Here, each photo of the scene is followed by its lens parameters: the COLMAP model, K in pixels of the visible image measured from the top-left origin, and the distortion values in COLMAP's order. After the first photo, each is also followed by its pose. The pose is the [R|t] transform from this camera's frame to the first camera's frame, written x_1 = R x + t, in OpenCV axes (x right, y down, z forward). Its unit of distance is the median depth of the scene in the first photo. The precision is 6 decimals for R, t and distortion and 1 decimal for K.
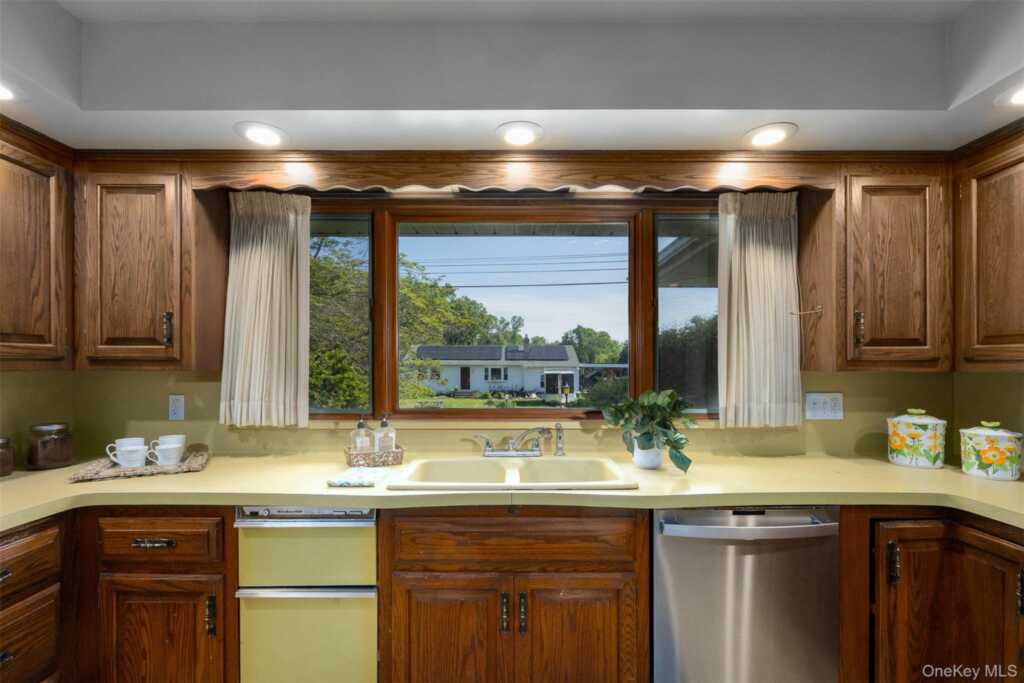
lens RADIAL K [[415.5, 0, 533.9], [0, 415.5, 370.7], [0, 0, 1]] dist [0.001076, 0.000144]
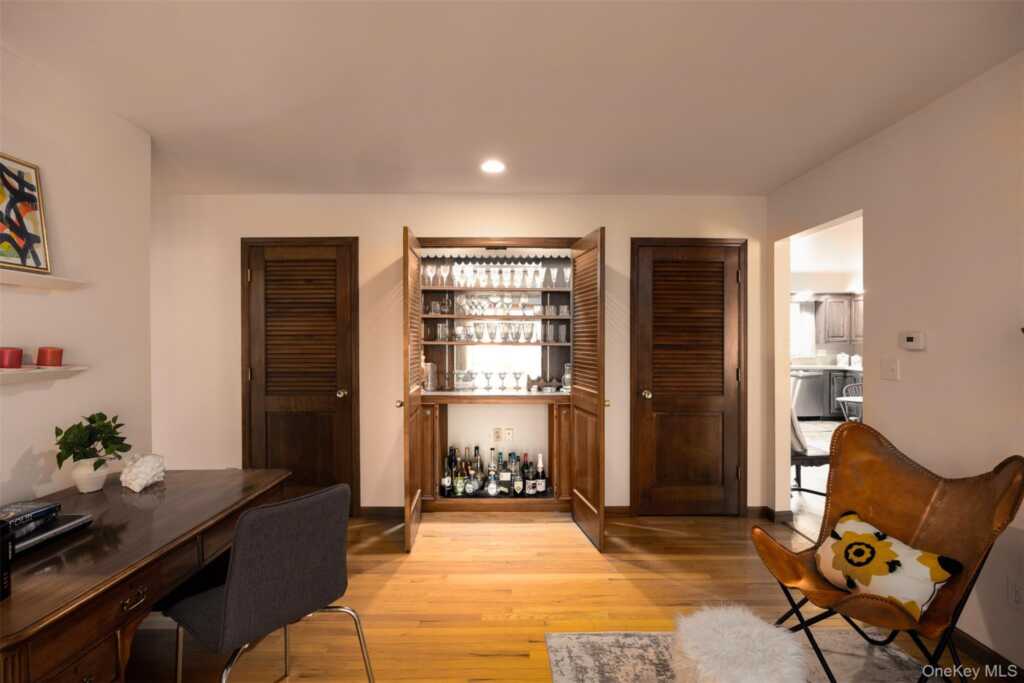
lens RADIAL K [[488.8, 0, 510.4], [0, 488.8, 341.1], [0, 0, 1]] dist [-0.000199, 0.000006]
pose [[0.999613, 0.000249, 0.027805, -2.710839], [-0.000309, 0.999998, 0.002163, -0.034223], [-0.027805, -0.002170, 0.999611, -4.045258]]
